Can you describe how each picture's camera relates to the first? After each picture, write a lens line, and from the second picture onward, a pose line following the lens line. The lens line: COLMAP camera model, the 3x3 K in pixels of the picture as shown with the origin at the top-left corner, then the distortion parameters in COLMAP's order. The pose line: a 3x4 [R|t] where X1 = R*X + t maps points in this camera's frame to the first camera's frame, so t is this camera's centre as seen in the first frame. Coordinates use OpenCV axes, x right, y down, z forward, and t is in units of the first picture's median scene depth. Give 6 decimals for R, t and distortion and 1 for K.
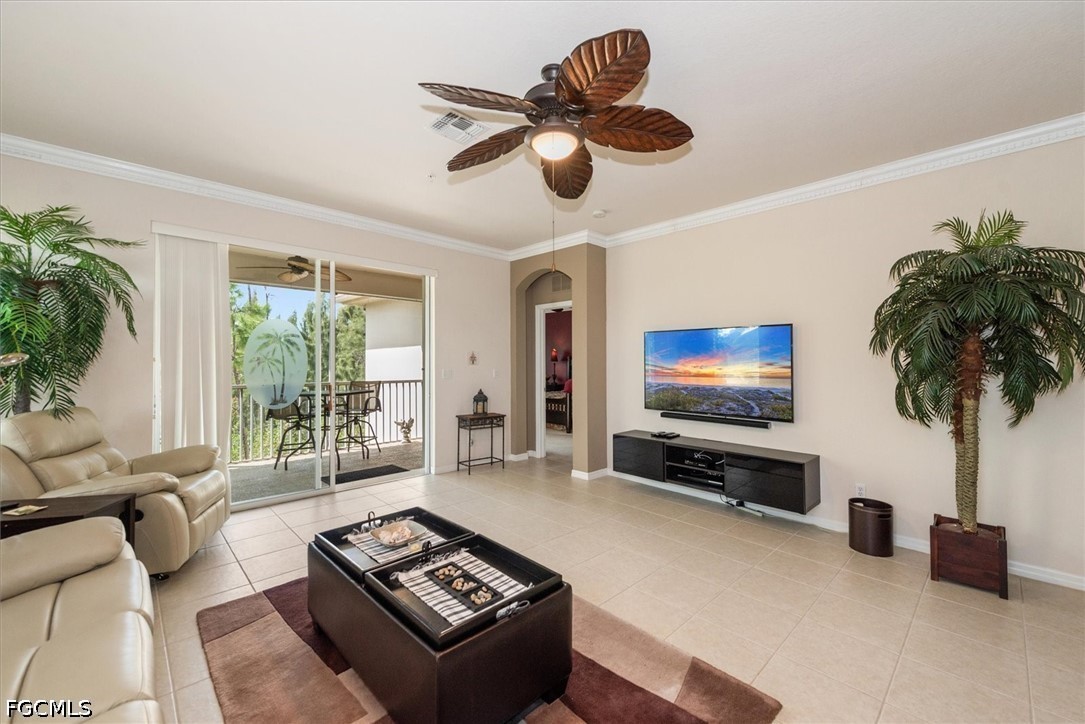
lens RADIAL K [[420.5, 0, 526.1], [0, 420.5, 366.0], [0, 0, 1]] dist [0.017332, 0.000207]
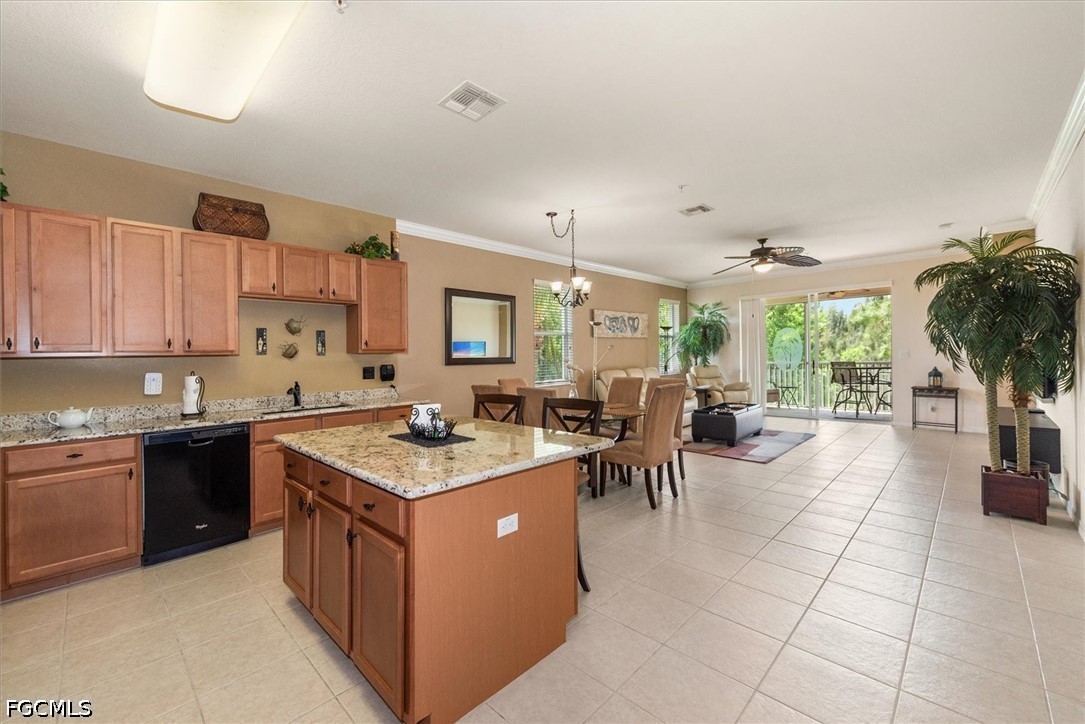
lens RADIAL K [[447.0, 0, 542.5], [0, 447.0, 362.0], [0, 0, 1]] dist [0.002582, -0.000058]
pose [[0.056622, 0.009562, -0.998350, 1.167184], [0.012924, 0.999863, 0.010309, 0.013167], [0.998312, -0.013487, 0.056490, -0.235488]]
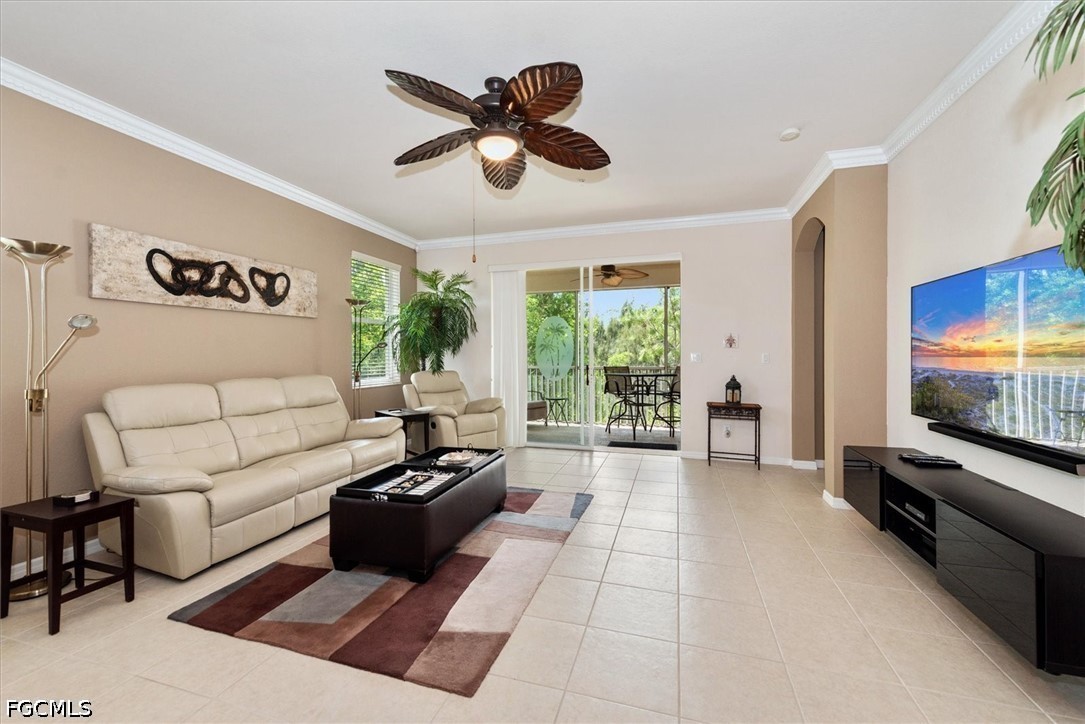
lens RADIAL K [[425.7, 0, 560.2], [0, 425.7, 360.9], [0, 0, 1]] dist [0.000114, -0.000035]
pose [[0.523814, 0.004260, -0.851822, 0.474123], [-0.002113, 0.999991, 0.003701, 0.023397], [0.851830, -0.000139, 0.523818, 0.222635]]
